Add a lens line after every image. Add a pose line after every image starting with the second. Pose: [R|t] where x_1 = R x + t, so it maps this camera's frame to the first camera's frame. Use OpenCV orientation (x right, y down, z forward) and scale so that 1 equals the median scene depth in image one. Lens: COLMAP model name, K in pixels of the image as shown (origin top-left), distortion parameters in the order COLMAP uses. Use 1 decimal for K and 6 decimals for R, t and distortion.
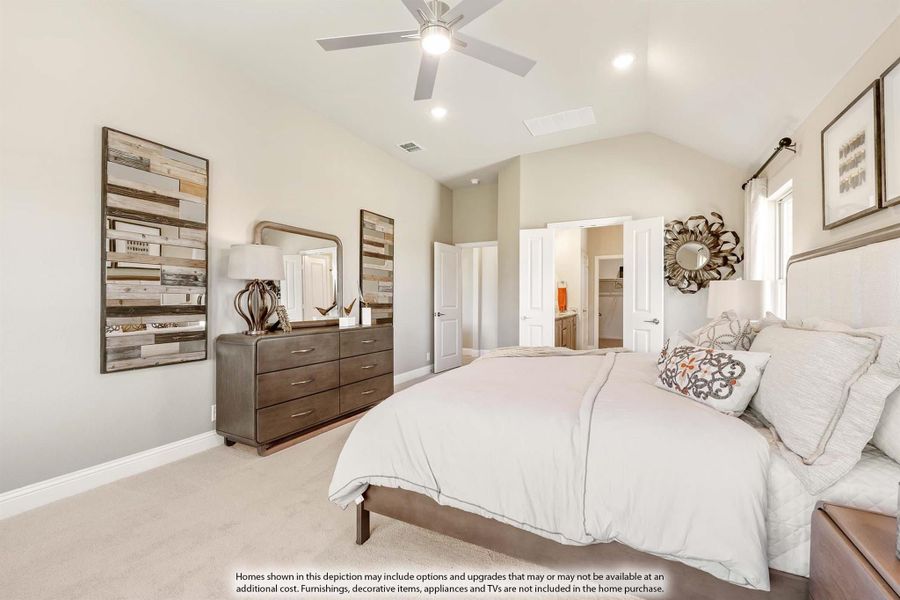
lens RADIAL K [[365.8, 0, 449.1], [0, 365.8, 298.7], [0, 0, 1]] dist [0.002421, 0.000492]
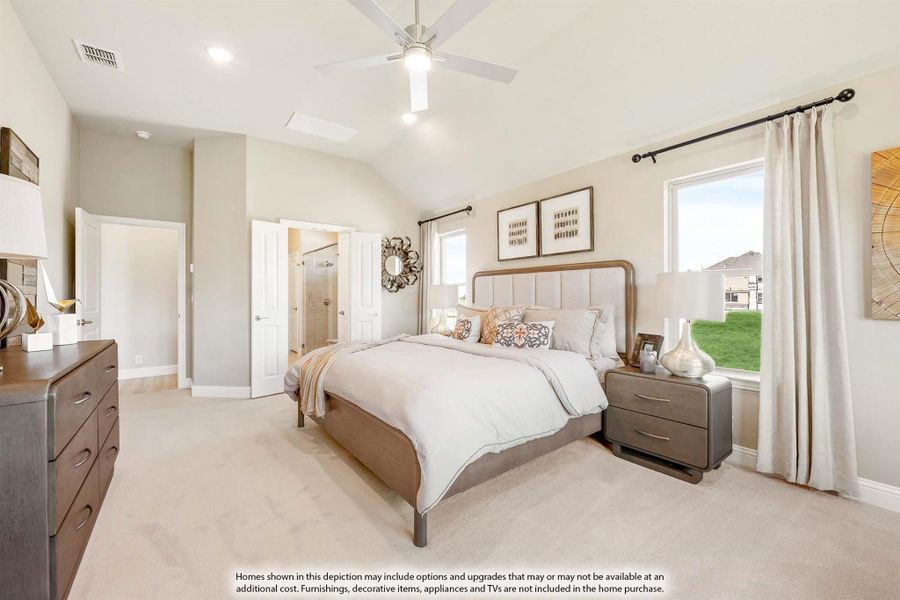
lens RADIAL K [[365.8, 0, 449.5], [0, 365.8, 296.1], [0, 0, 1]] dist [0.002421, 0.000492]
pose [[0.416754, -0.005708, 0.909001, -0.514298], [0.006655, 0.999973, 0.003228, -0.004112], [-0.908995, 0.004704, 0.416781, 0.241942]]
